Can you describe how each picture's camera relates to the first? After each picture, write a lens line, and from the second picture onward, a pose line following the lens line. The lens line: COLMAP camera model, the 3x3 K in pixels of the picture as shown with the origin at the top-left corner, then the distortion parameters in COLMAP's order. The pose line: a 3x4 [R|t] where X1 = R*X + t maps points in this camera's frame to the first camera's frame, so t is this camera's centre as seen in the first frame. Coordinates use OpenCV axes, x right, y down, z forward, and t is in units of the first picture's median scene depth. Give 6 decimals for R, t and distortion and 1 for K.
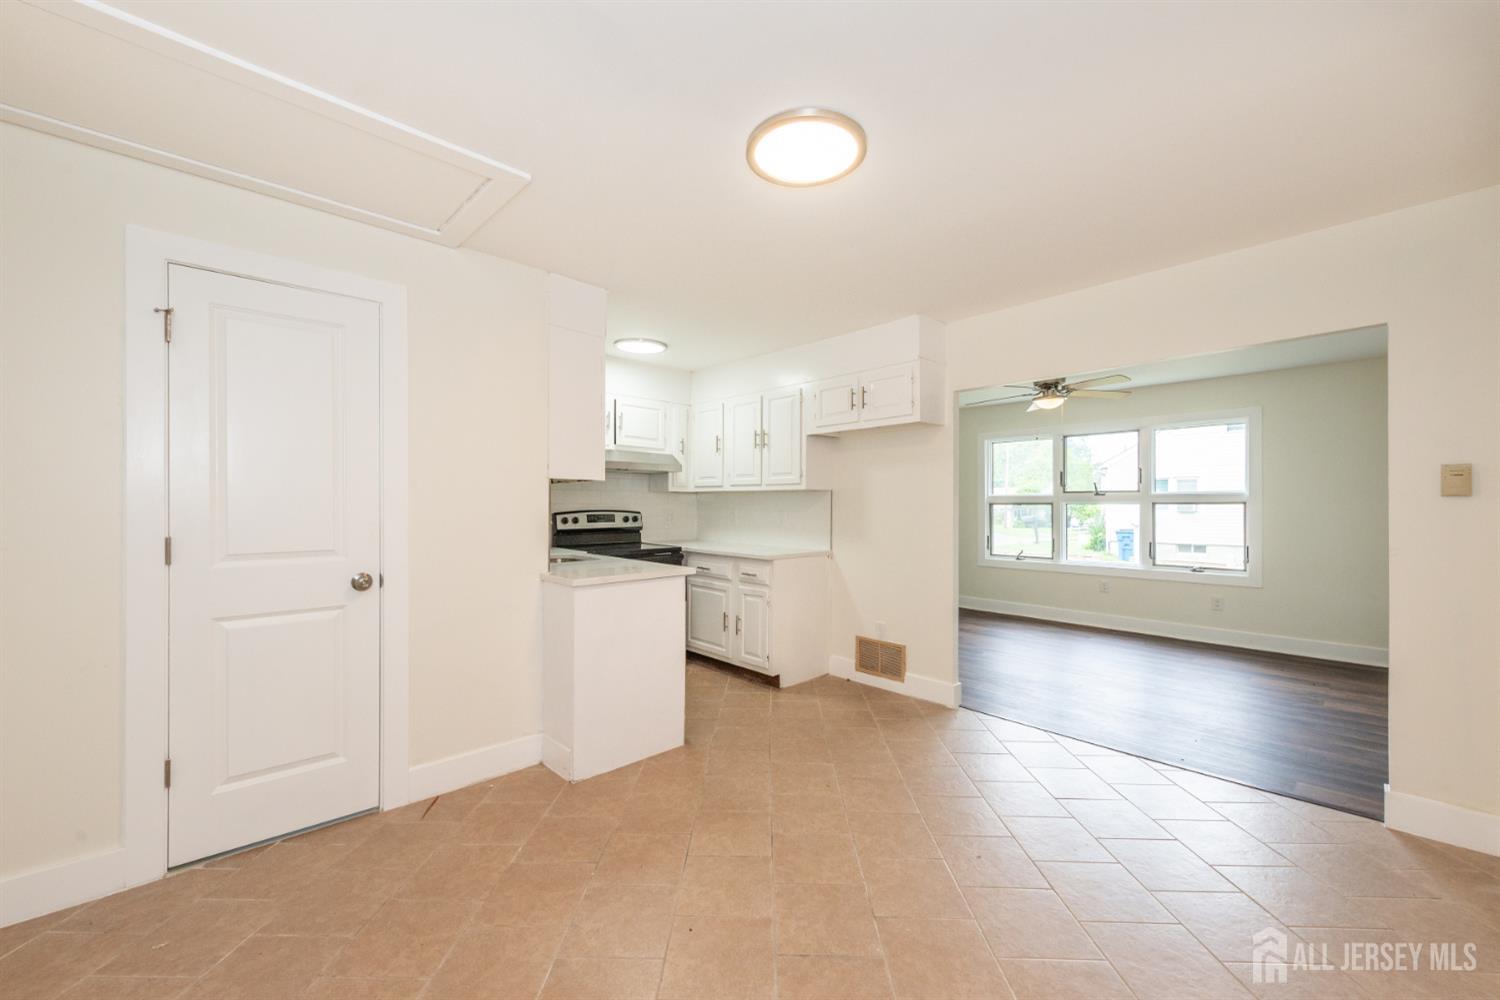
lens RADIAL K [[584.7, 0, 750.0], [0, 584.7, 500.0], [0, 0, 1]] dist [0.006930, -0.000434]
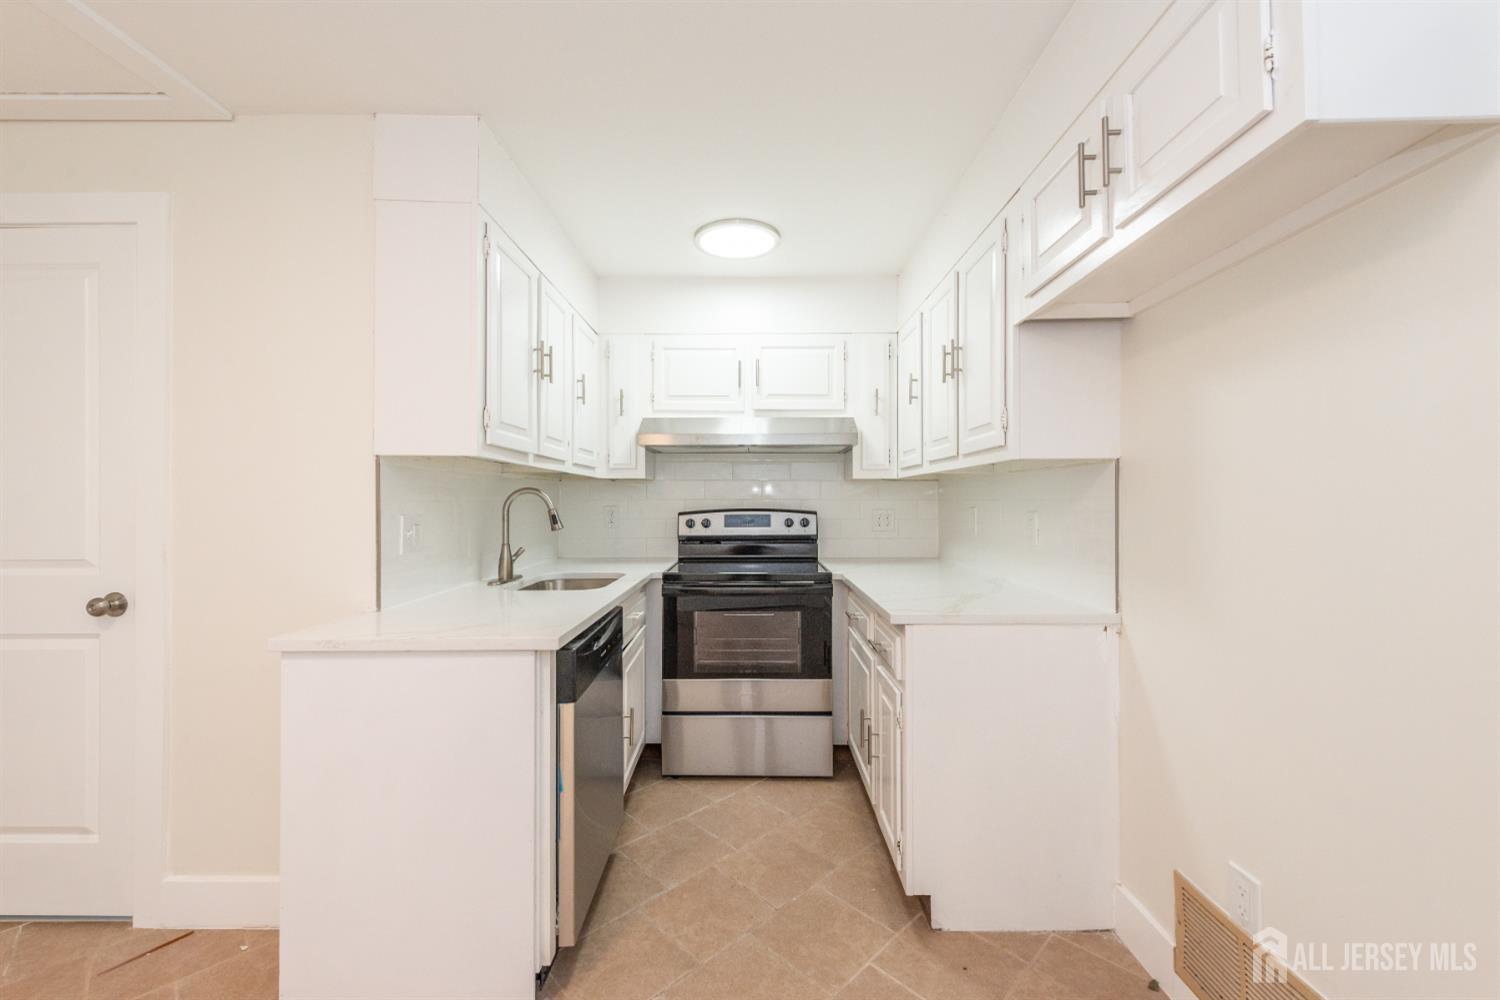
lens RADIAL K [[584.7, 0, 750.0], [0, 584.7, 500.0], [0, 0, 1]] dist [0.006930, -0.000434]
pose [[0.723453, -0.007573, -0.690332, 0.232449], [0.008773, 0.999960, -0.001776, 0.008888], [0.690318, -0.004772, 0.723491, 0.549169]]
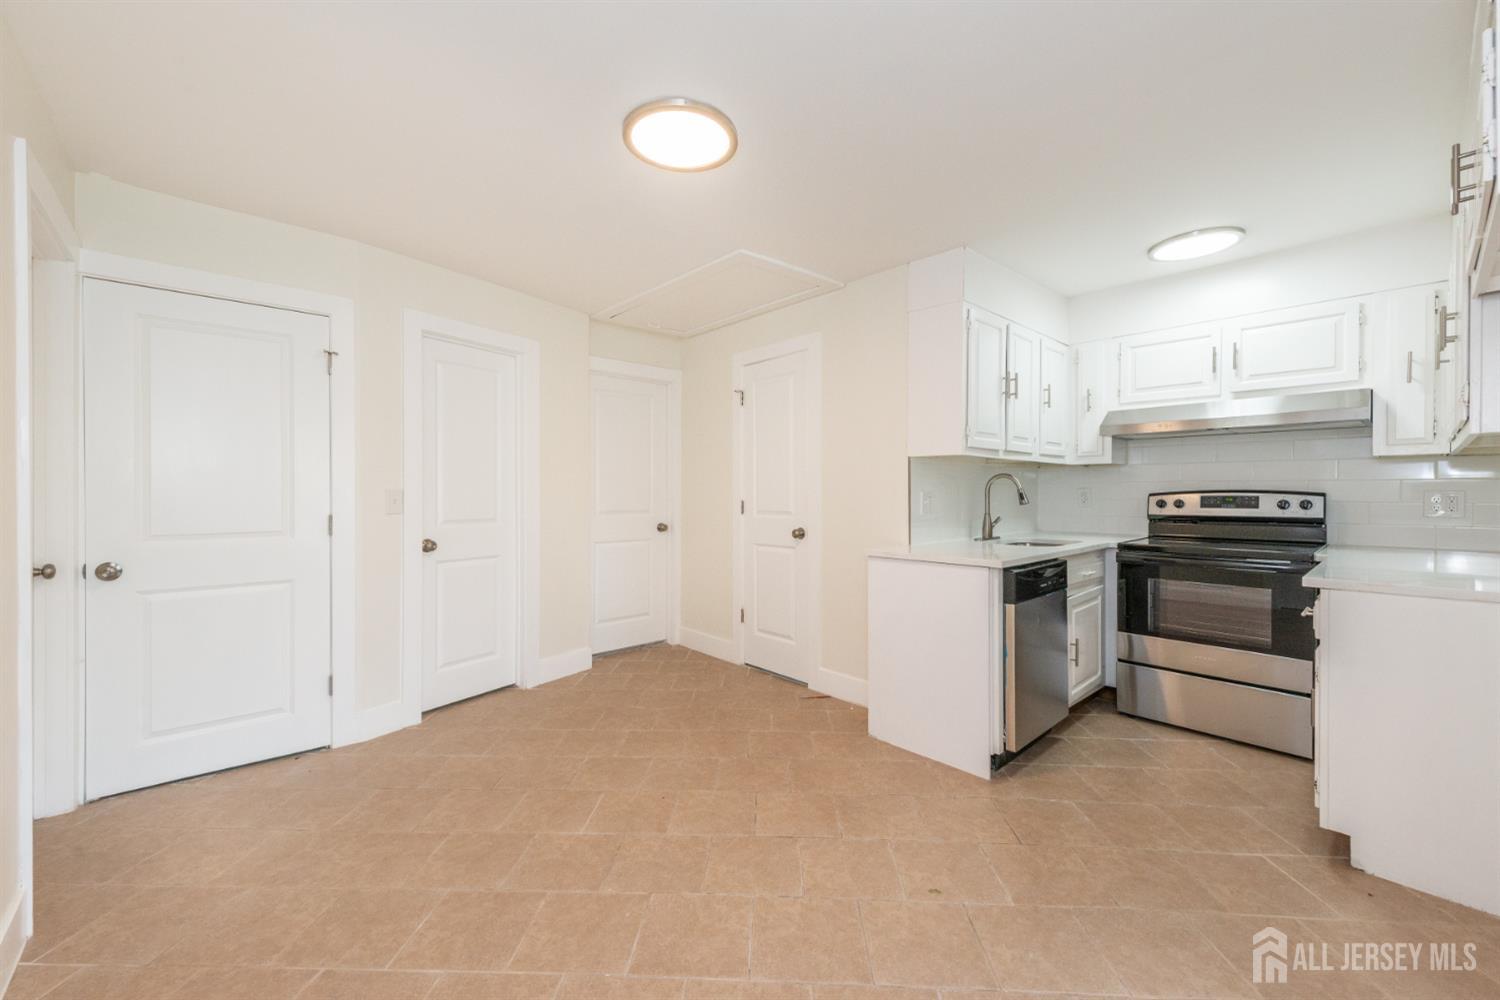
lens RADIAL K [[596.8, 0, 751.2], [0, 596.8, 494.1], [0, 0, 1]] dist [0.008984, -0.000304]
pose [[-0.016511, 0.001061, -0.999863, 0.493456], [0.008367, 0.999965, 0.000923, 0.017910], [0.999829, -0.008350, -0.016519, 0.485012]]
